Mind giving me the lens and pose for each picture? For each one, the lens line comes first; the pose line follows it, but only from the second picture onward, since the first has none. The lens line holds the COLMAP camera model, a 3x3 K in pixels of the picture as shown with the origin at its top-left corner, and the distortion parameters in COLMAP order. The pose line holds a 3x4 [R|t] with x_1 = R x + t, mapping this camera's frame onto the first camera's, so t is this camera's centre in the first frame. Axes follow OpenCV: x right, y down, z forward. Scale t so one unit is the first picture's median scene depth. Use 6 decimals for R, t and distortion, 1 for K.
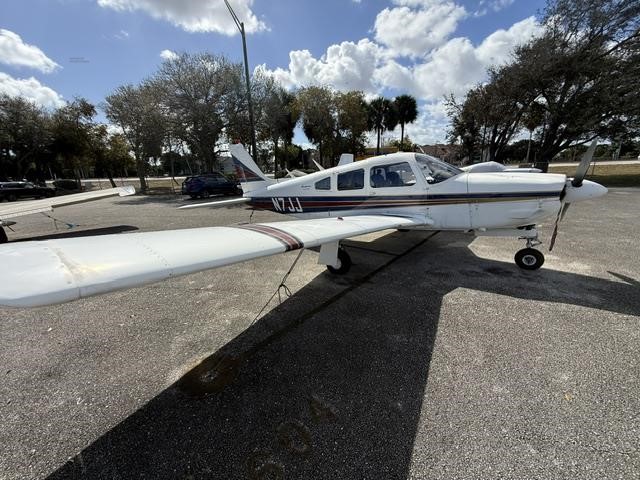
lens RADIAL K [[261.9, 0, 320.0], [0, 261.9, 240.0], [0, 0, 1]] dist [0.018055, -0.009855]
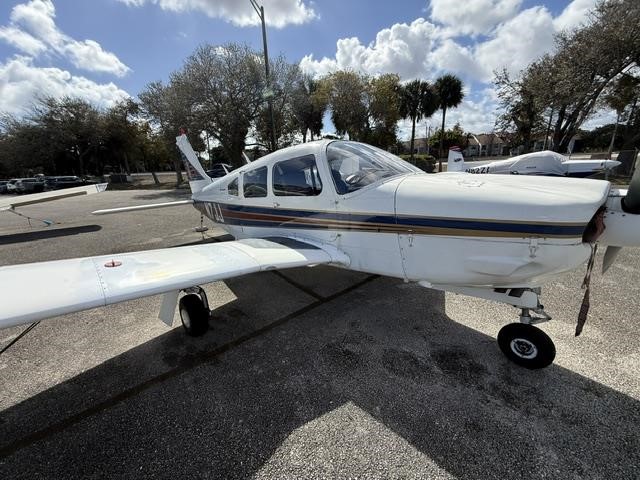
lens RADIAL K [[261.9, 0, 320.0], [0, 261.9, 240.0], [0, 0, 1]] dist [0.018055, -0.009855]
pose [[0.984414, 0.043845, -0.170316, 0.080788], [-0.039679, 0.998826, 0.027790, -0.021642], [0.171334, -0.020599, 0.984998, 0.073137]]
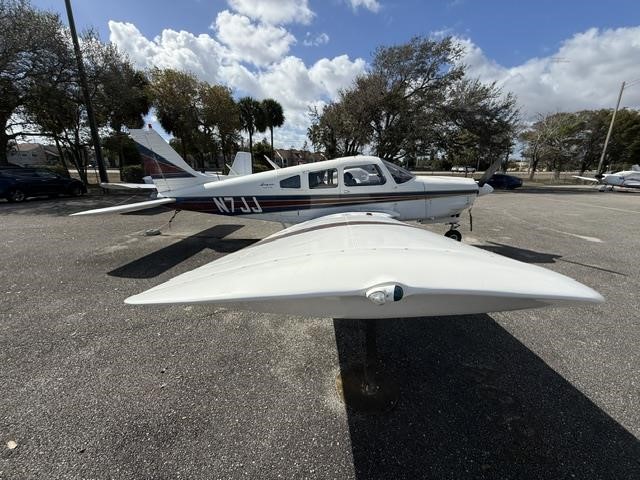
lens RADIAL K [[259.6, 0, 320.0], [0, 259.6, 240.0], [0, 0, 1]] dist [-0.000067, -0.004874]
pose [[0.856104, -0.094980, 0.508000, -0.088144], [0.095436, 0.995116, 0.025222, -0.003251], [-0.507915, 0.026889, 0.860988, 0.026939]]
